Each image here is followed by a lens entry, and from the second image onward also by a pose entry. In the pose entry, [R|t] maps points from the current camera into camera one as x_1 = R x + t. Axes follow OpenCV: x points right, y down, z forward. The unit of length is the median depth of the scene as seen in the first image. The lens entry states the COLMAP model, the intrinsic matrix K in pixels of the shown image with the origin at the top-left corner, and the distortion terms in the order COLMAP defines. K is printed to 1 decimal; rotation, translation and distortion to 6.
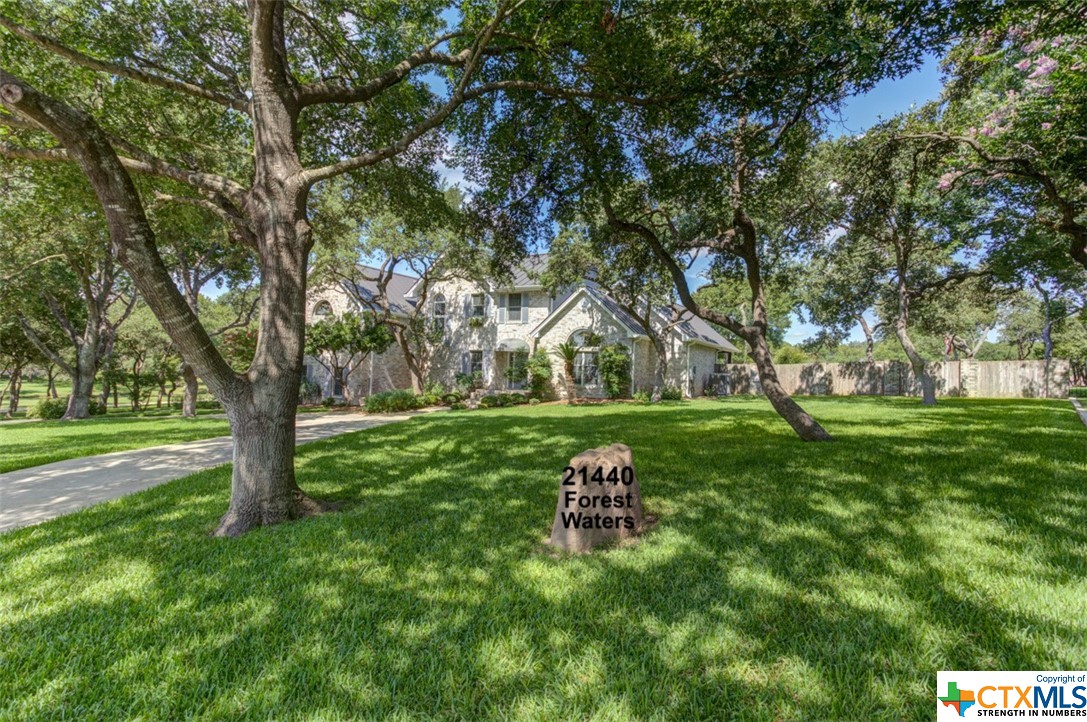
lens RADIAL K [[502.2, 0, 543.5], [0, 502.2, 361.0], [0, 0, 1]] dist [-0.000051, 0.000110]
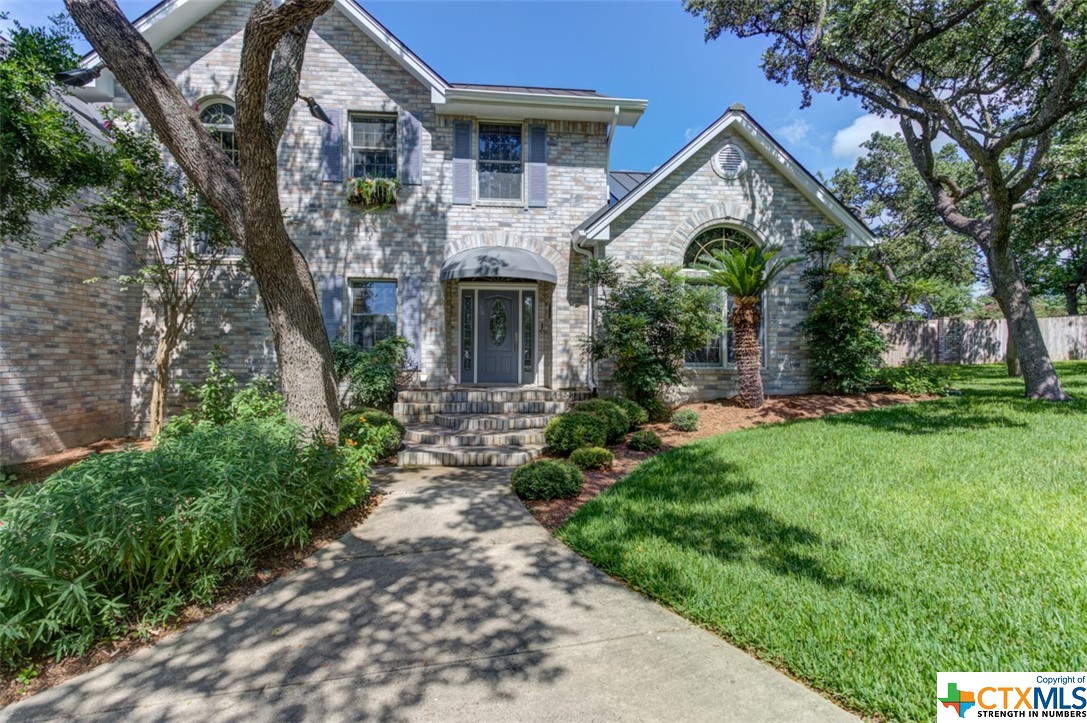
lens RADIAL K [[502.2, 0, 543.5], [0, 502.2, 361.5], [0, 0, 1]] dist [-0.000051, 0.000110]
pose [[0.828449, -0.033794, 0.559044, -0.242760], [0.016950, 0.999234, 0.035285, 0.025126], [-0.559808, -0.019756, 0.828387, 0.687177]]
